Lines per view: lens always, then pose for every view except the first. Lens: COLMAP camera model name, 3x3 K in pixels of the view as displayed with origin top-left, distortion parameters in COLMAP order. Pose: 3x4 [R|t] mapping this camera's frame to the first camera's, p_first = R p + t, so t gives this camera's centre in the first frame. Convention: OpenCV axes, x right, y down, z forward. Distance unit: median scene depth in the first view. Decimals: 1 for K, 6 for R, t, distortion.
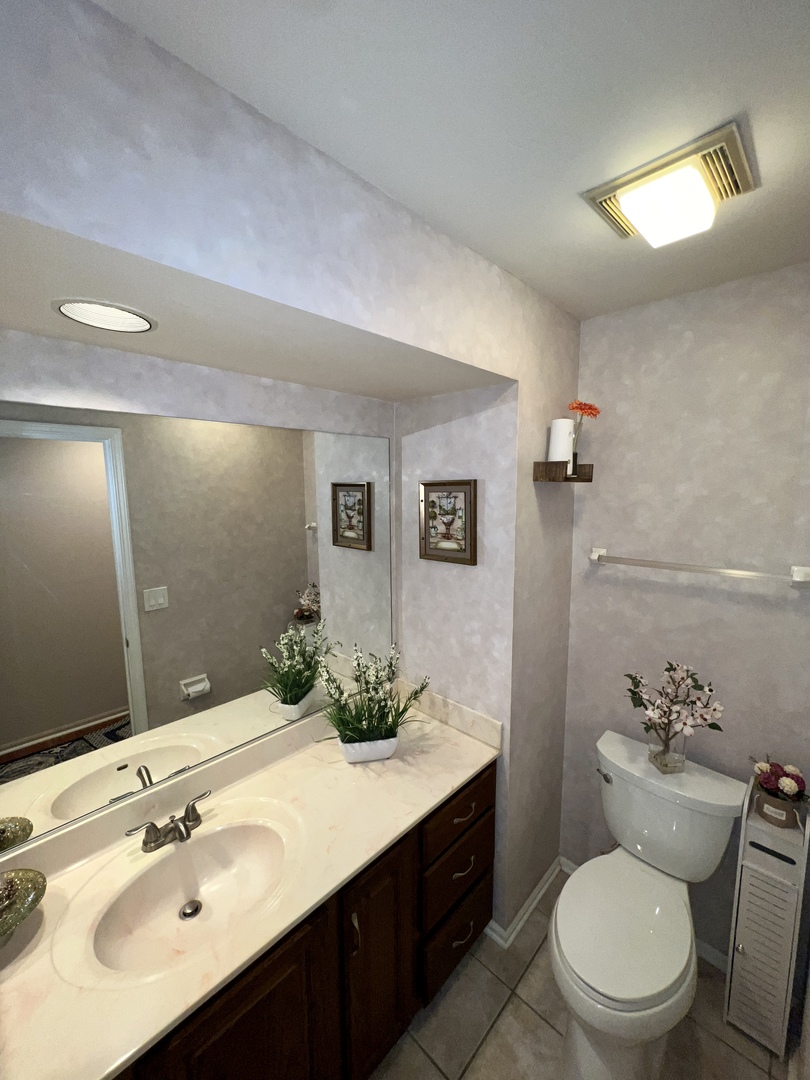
lens RADIAL K [[435.1, 0, 407.0], [0, 435.1, 540.6], [0, 0, 1]] dist [-0.004189, 0.000209]
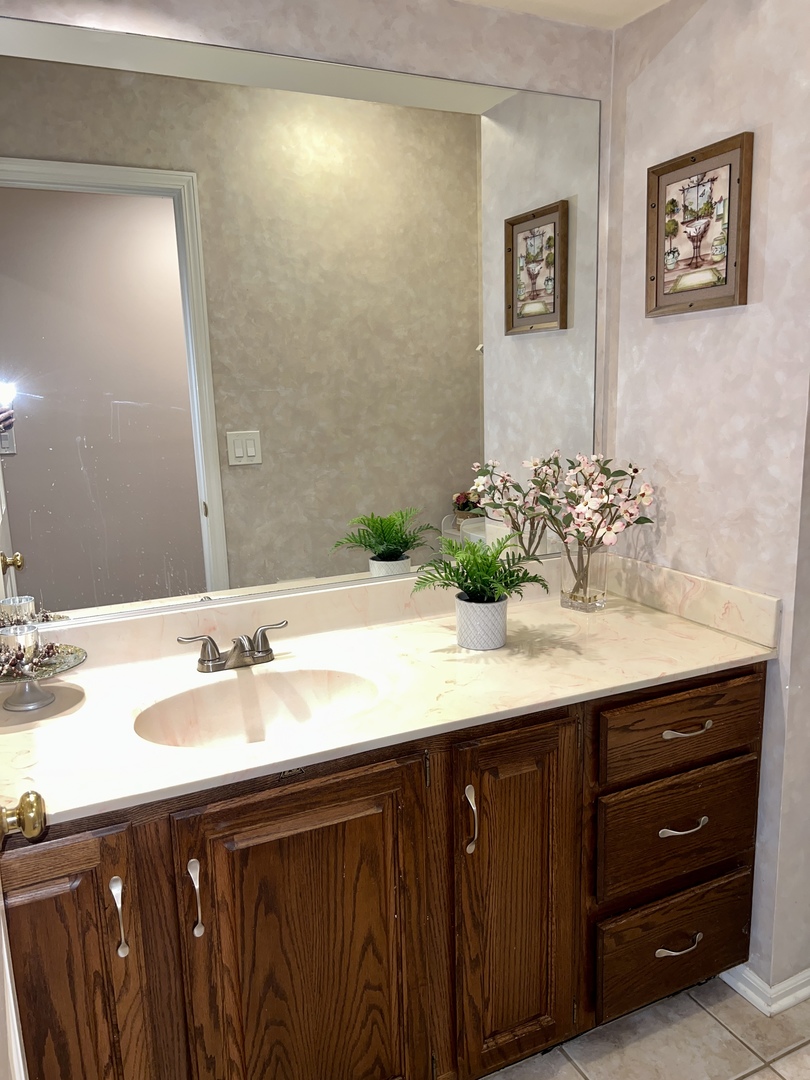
lens RADIAL K [[813.9, 0, 400.1], [0, 813.9, 541.4], [0, 0, 1]] dist [0.056895, -0.068562]
pose [[0.932916, 0.050365, -0.356553, 0.124518], [-0.022384, 0.996366, 0.082176, 0.245050], [0.359397, -0.068683, 0.930654, -0.097892]]
